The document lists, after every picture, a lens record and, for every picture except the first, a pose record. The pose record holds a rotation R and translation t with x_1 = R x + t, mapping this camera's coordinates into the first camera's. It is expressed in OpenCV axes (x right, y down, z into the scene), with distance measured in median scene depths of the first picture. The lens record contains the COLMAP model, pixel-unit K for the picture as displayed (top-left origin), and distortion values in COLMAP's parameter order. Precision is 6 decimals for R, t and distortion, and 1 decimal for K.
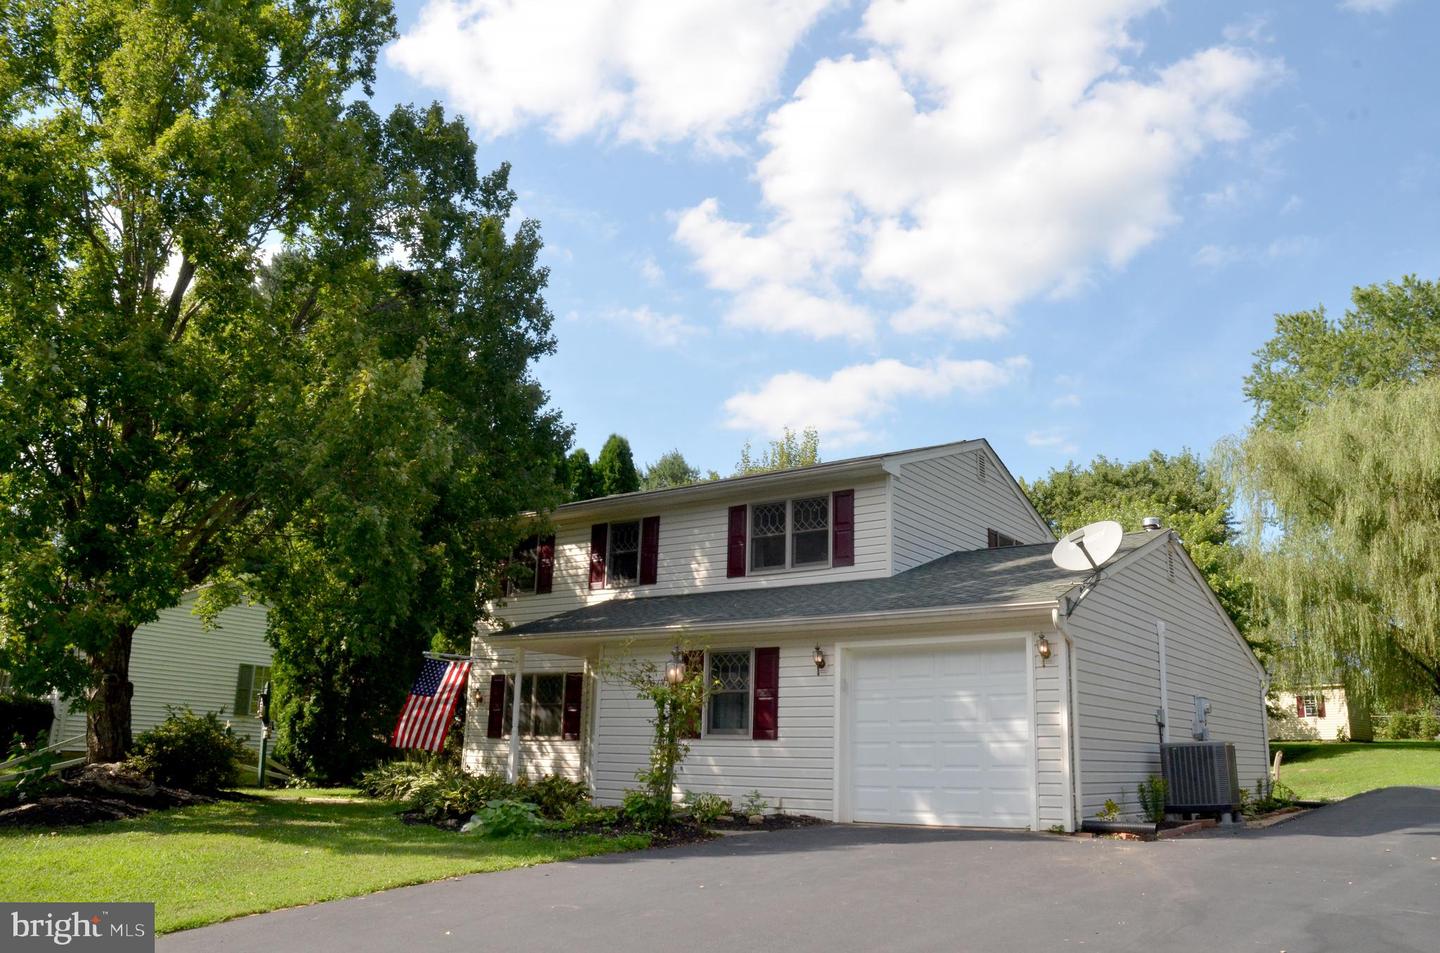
lens RADIAL K [[1132.7, 0, 720.0], [0, 1132.7, 476.5], [0, 0, 1]] dist [-0.180572, 0.185819]
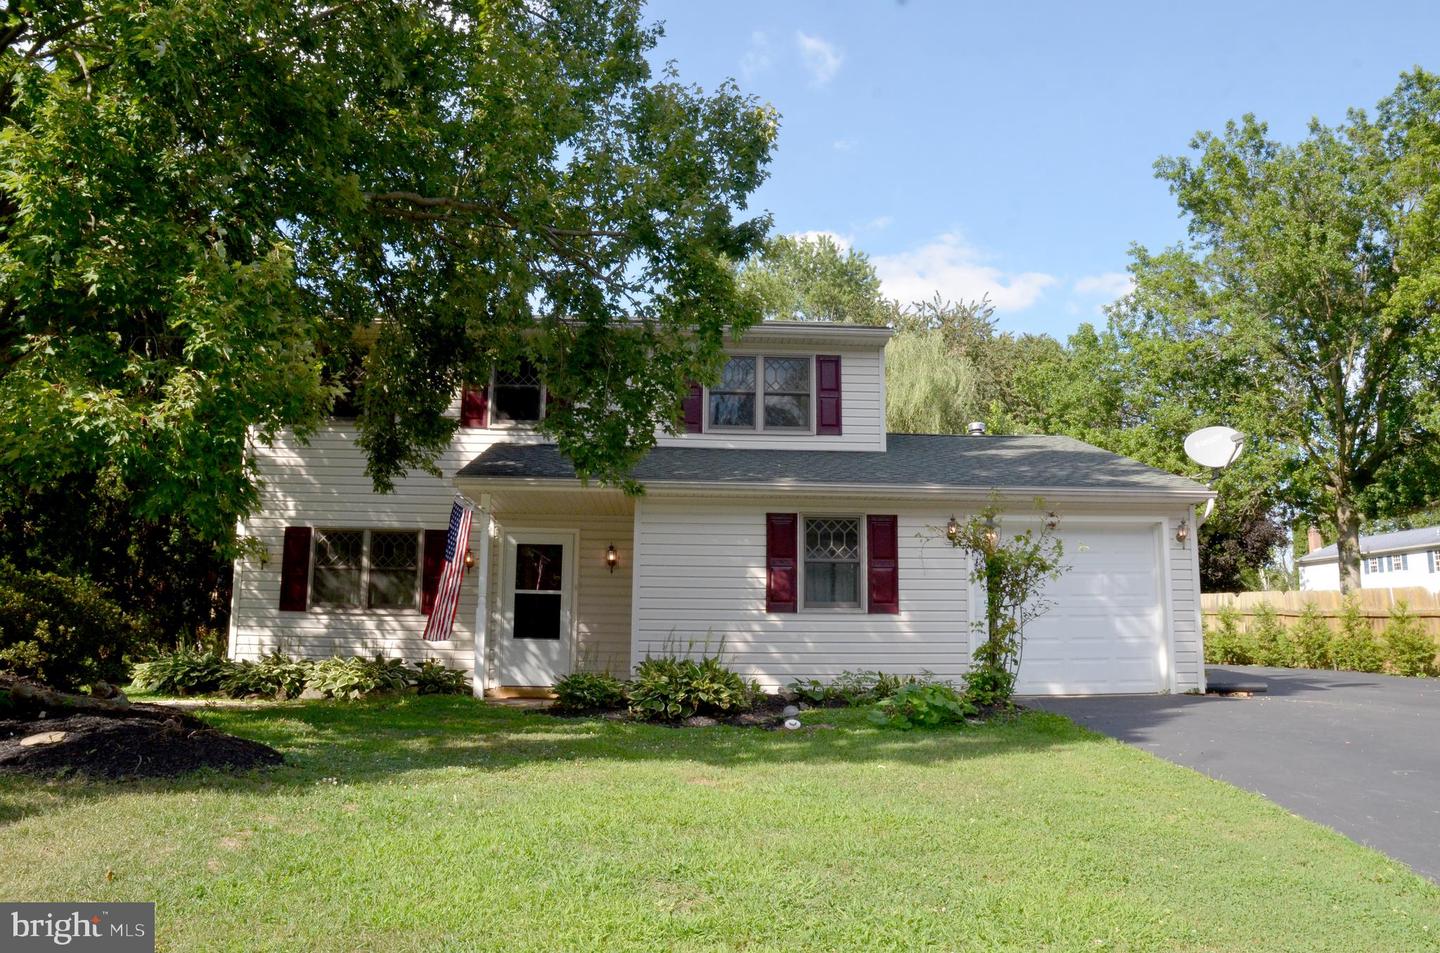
lens RADIAL K [[1100.1, 0, 720.2], [0, 1100.1, 449.2], [0, 0, 1]] dist [-0.132065, 0.065868]
pose [[0.766066, 0.095911, 0.635565, -0.553551], [-0.146052, 0.988914, 0.026807, 0.080582], [-0.625948, -0.113361, 0.771582, 0.338875]]
